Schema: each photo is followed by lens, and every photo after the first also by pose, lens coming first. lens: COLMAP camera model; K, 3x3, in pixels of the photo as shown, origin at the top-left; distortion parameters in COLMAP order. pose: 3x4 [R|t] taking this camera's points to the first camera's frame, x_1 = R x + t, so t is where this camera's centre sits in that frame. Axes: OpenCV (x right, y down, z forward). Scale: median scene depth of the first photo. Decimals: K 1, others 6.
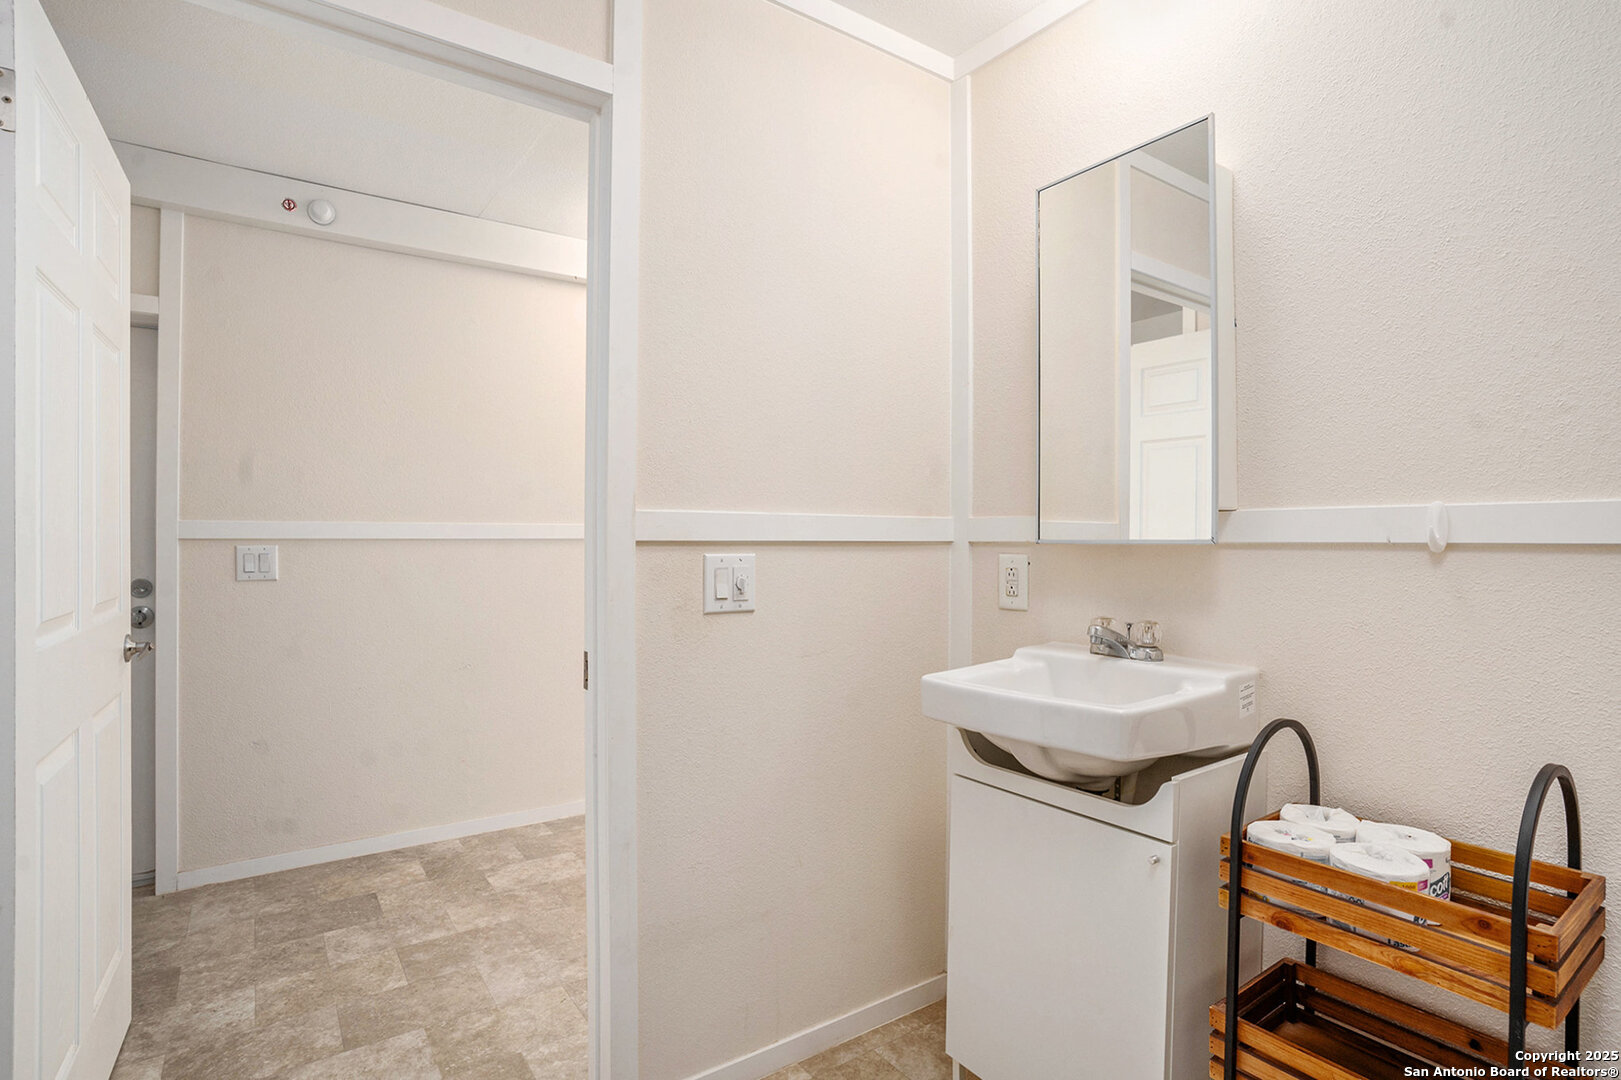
lens RADIAL K [[798.5, 0, 818.9], [0, 798.5, 530.2], [0, 0, 1]] dist [-0.037483, 0.011128]
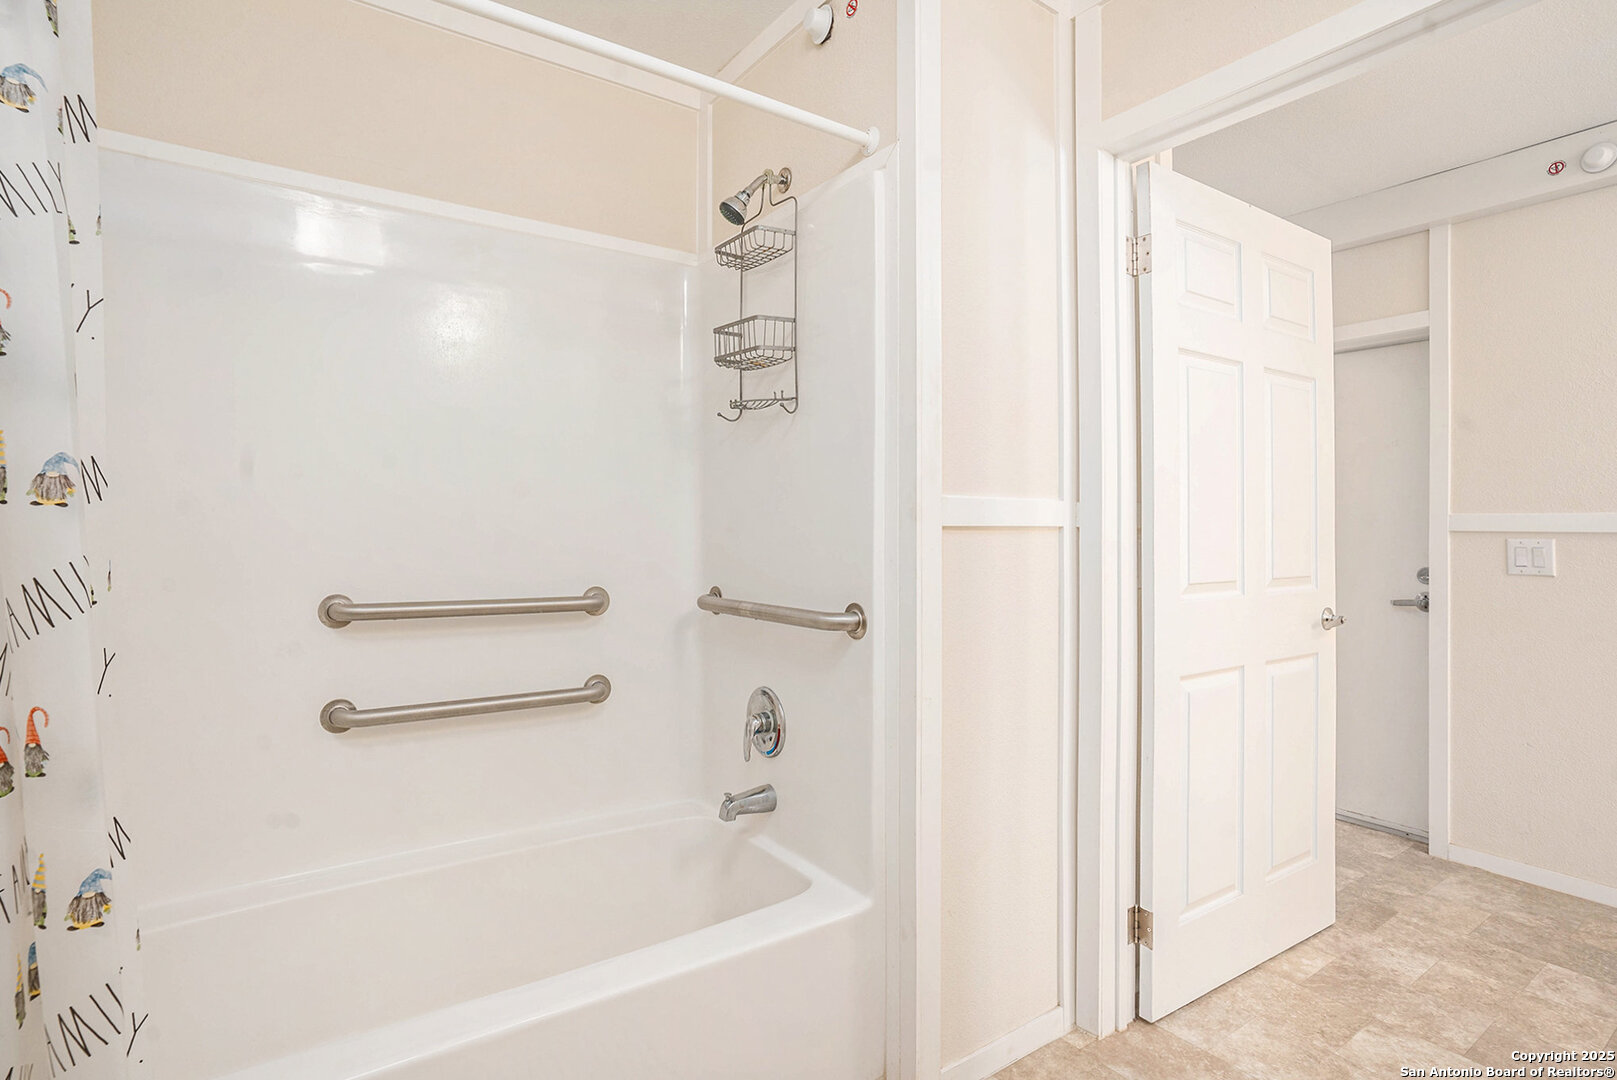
lens RADIAL K [[796.5, 0, 806.9], [0, 796.5, 540.5], [0, 0, 1]] dist [-0.037483, 0.011128]
pose [[-0.020558, 0.017787, -0.999630, 0.286523], [0.002296, 0.999840, 0.017744, 0.002728], [0.999786, -0.001930, -0.020596, 0.155907]]
